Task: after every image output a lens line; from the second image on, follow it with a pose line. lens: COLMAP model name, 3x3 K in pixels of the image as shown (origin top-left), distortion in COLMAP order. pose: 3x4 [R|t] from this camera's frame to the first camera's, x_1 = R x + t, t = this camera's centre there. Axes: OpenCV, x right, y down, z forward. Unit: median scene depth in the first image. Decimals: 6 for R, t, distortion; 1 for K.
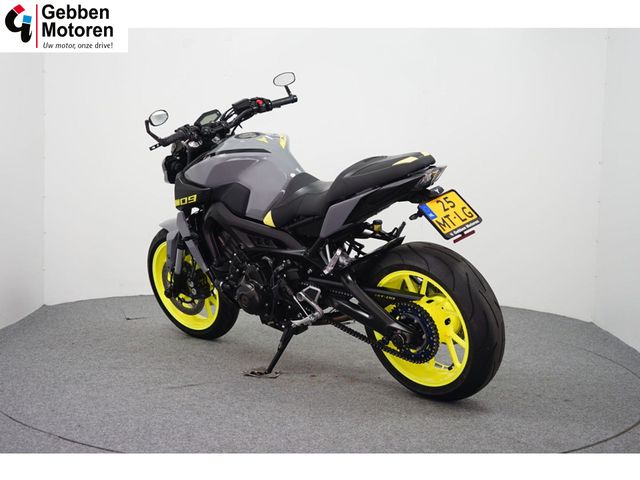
lens RADIAL K [[955.9, 0, 319.9], [0, 955.9, 240.0], [0, 0, 1]] dist [-0.036068, 0.000000]
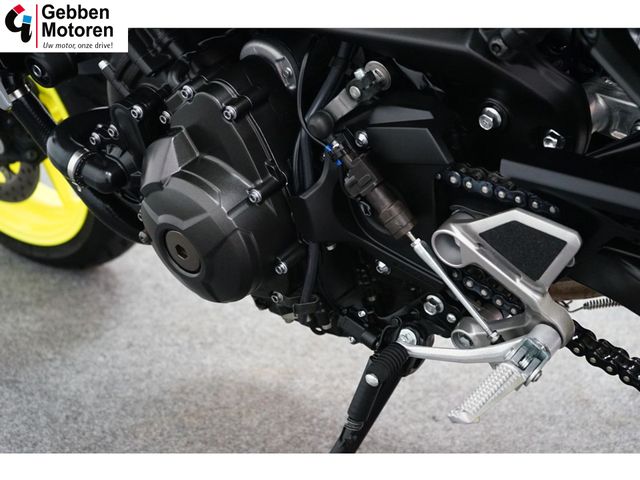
lens RADIAL K [[1132.1, 0, 320.2], [0, 1132.1, 240.0], [0, 0, 1]] dist [-0.069107, 0.000000]
pose [[0.997066, -0.060562, 0.046814, -0.059241], [0.044790, 0.957546, 0.284779, -0.012838], [-0.062074, -0.281846, 0.957449, 0.756157]]
